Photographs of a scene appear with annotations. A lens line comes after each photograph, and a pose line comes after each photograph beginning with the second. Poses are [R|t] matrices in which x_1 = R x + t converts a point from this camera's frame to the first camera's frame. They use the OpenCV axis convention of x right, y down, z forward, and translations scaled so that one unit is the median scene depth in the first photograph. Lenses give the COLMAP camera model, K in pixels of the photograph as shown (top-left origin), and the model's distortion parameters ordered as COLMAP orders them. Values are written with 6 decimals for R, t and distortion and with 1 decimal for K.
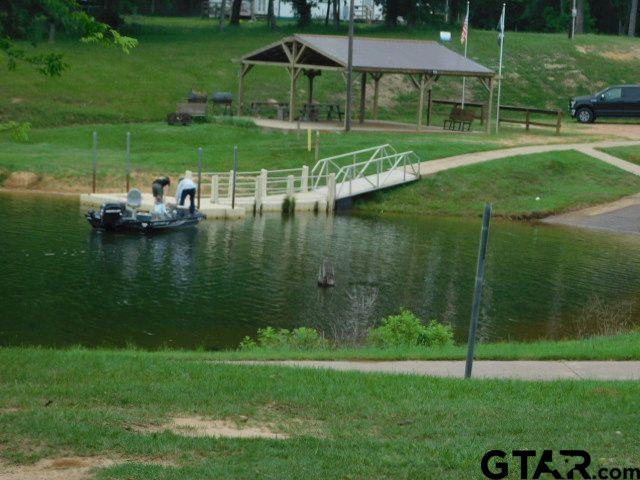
lens RADIAL K [[2143.8, 0, 320.0], [0, 2143.8, 240.0], [0, 0, 1]] dist [0.123464, 0.278650]
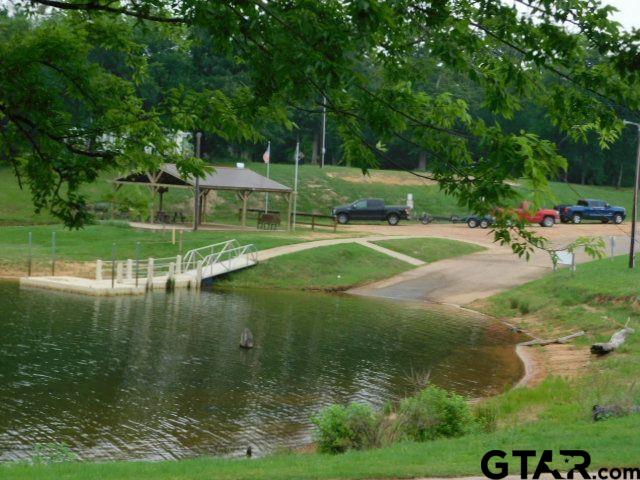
lens RADIAL K [[1324.8, 0, 320.0], [0, 1324.8, 240.0], [0, 0, 1]] dist [0.035063, 0.083794]
pose [[0.984608, -0.005476, 0.174692, -0.063867], [0.012710, 0.999106, -0.040317, -0.007877], [-0.174315, 0.041916, 0.983797, 0.120462]]
